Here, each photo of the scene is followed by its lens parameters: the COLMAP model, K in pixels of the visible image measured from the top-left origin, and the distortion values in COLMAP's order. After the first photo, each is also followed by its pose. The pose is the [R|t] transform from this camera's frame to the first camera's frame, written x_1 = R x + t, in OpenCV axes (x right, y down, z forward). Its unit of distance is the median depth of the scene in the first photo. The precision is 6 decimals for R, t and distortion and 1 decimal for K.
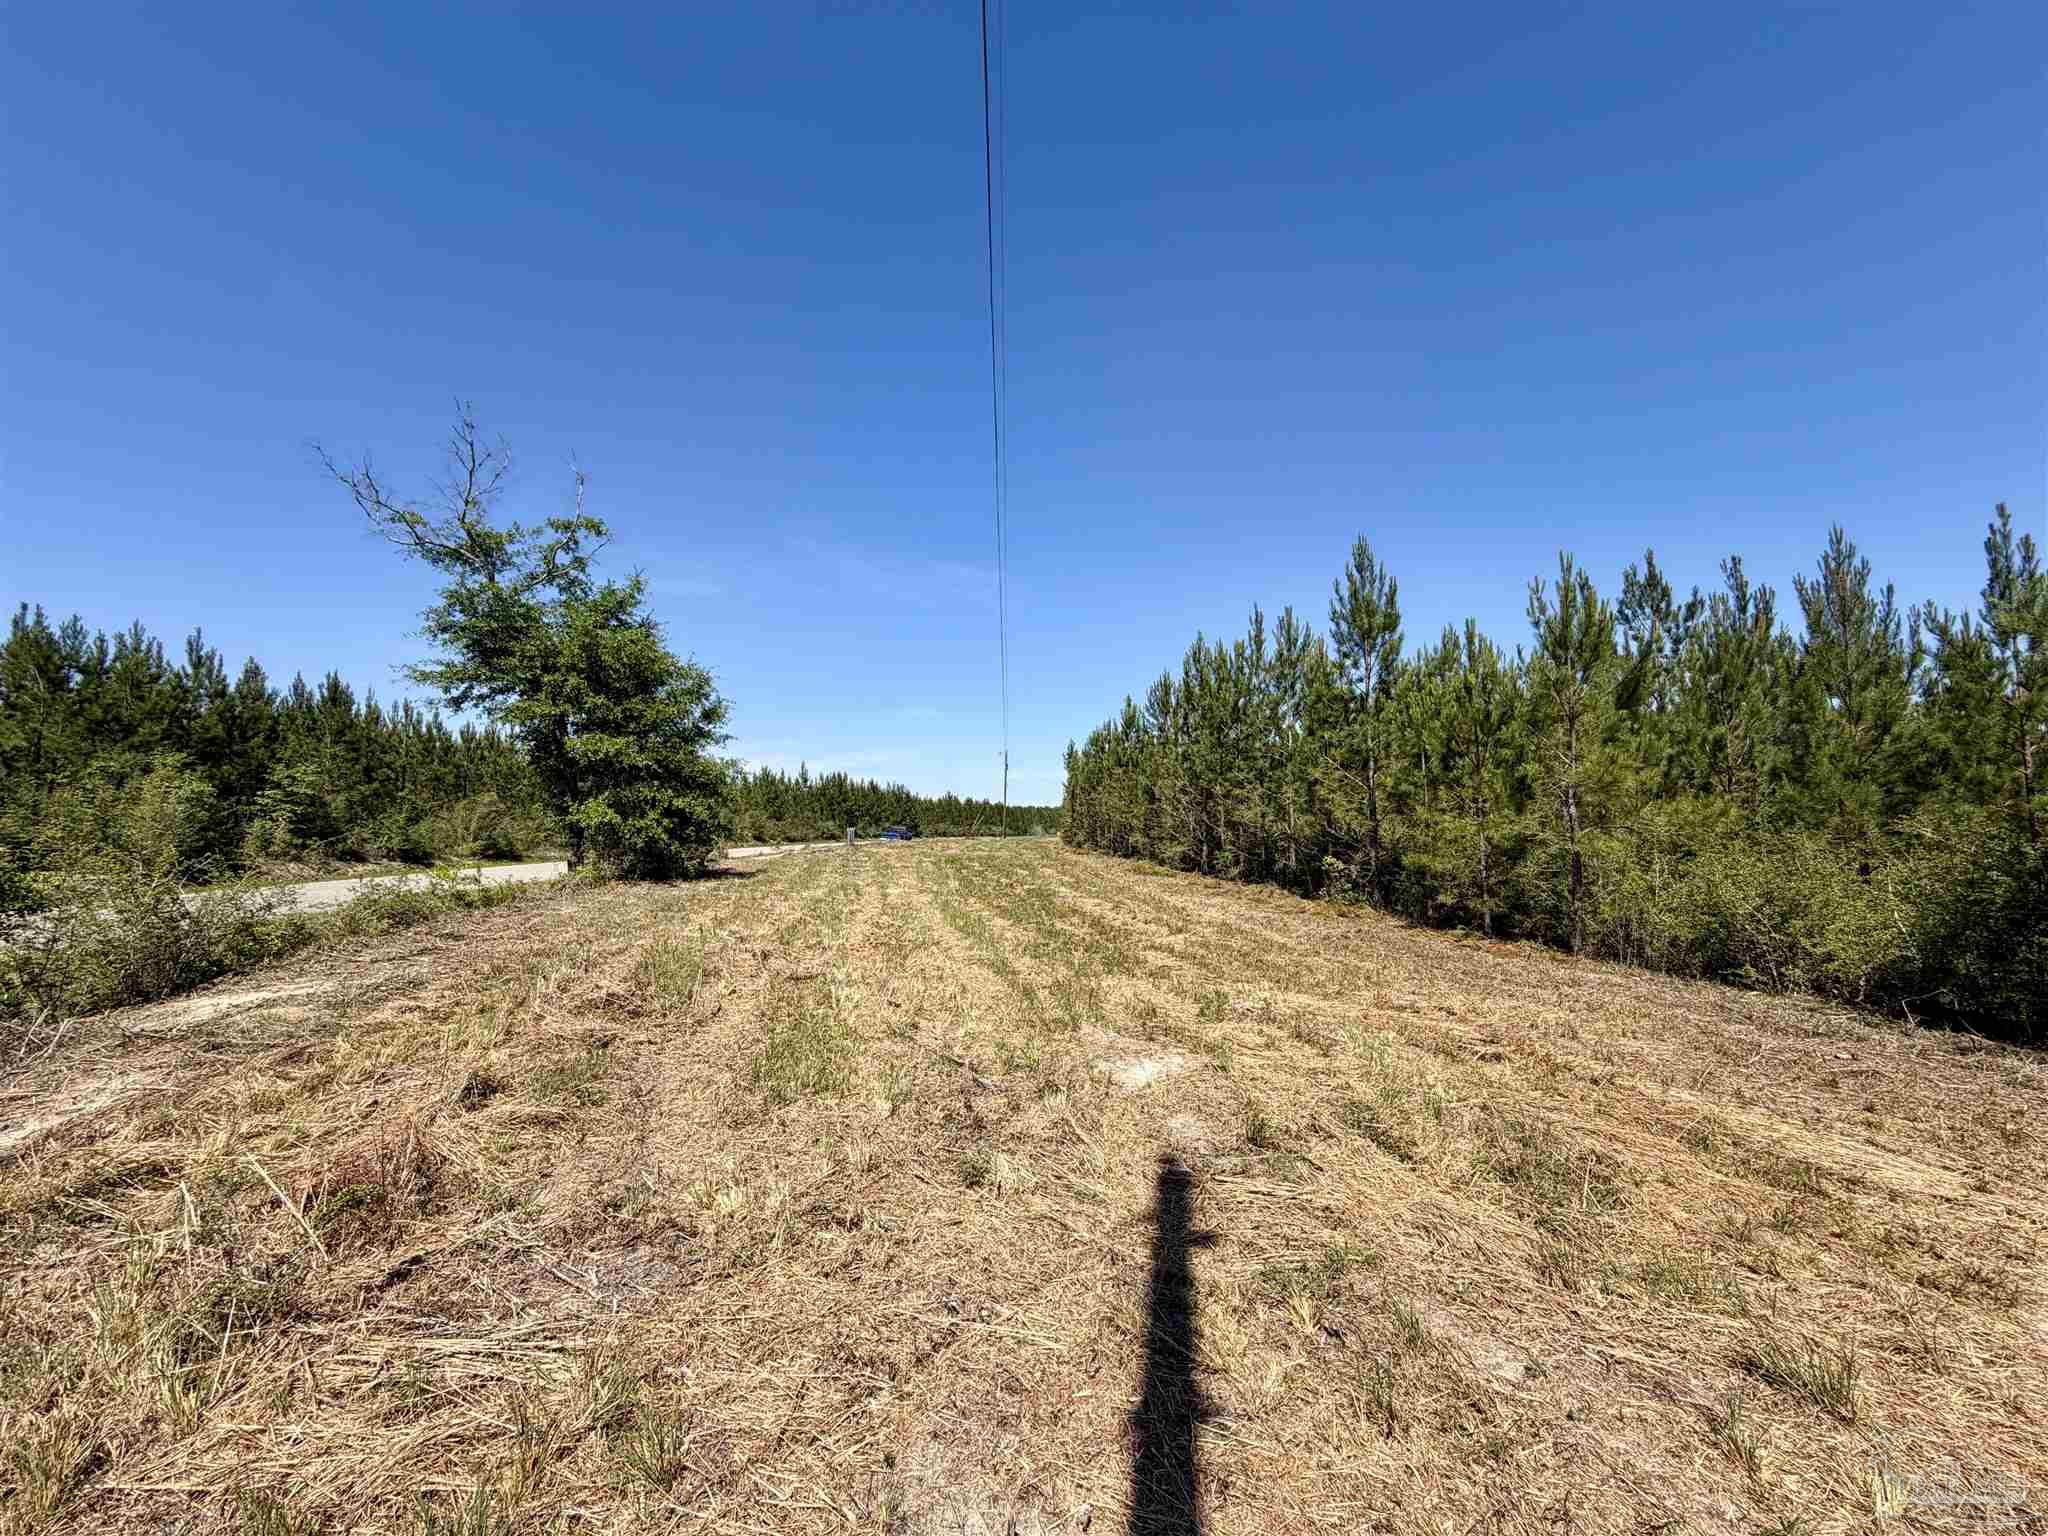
lens RADIAL K [[822.8, 0, 1024.1], [0, 822.8, 771.9], [0, 0, 1]] dist [-0.012855, -0.000023]
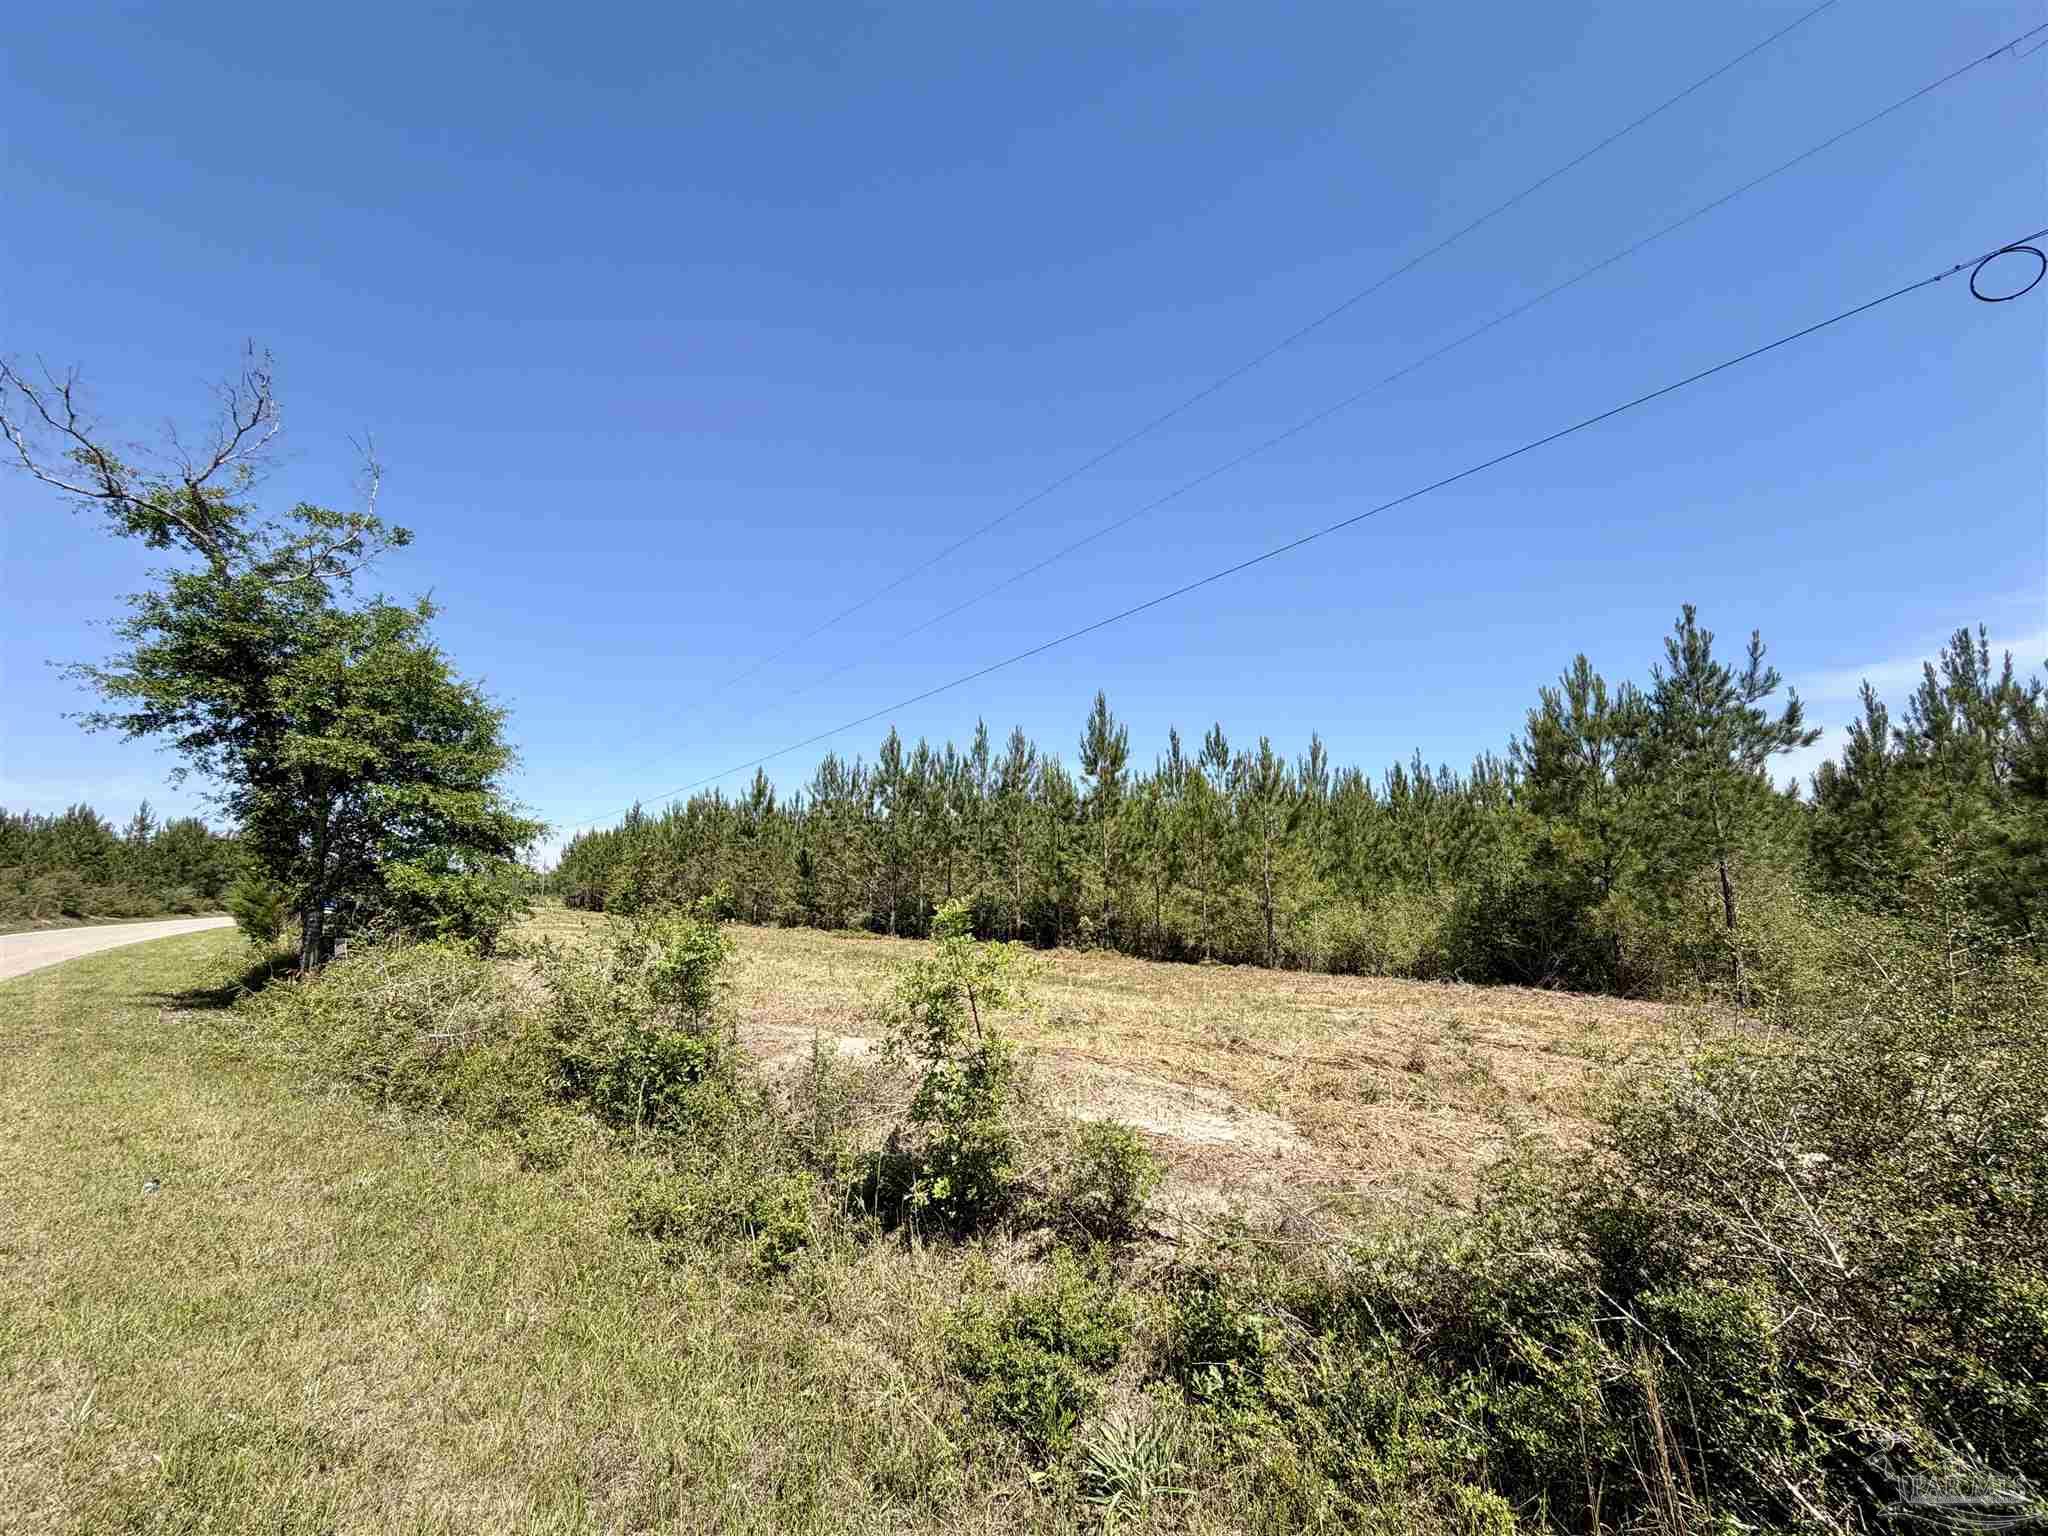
lens RADIAL K [[822.8, 0, 1023.2], [0, 822.8, 766.2], [0, 0, 1]] dist [-0.012855, -0.000023]
pose [[0.774841, 0.092467, 0.625358, -0.567247], [-0.037835, 0.994254, -0.100134, -0.006720], [-0.631023, 0.053927, 0.773887, -0.027951]]
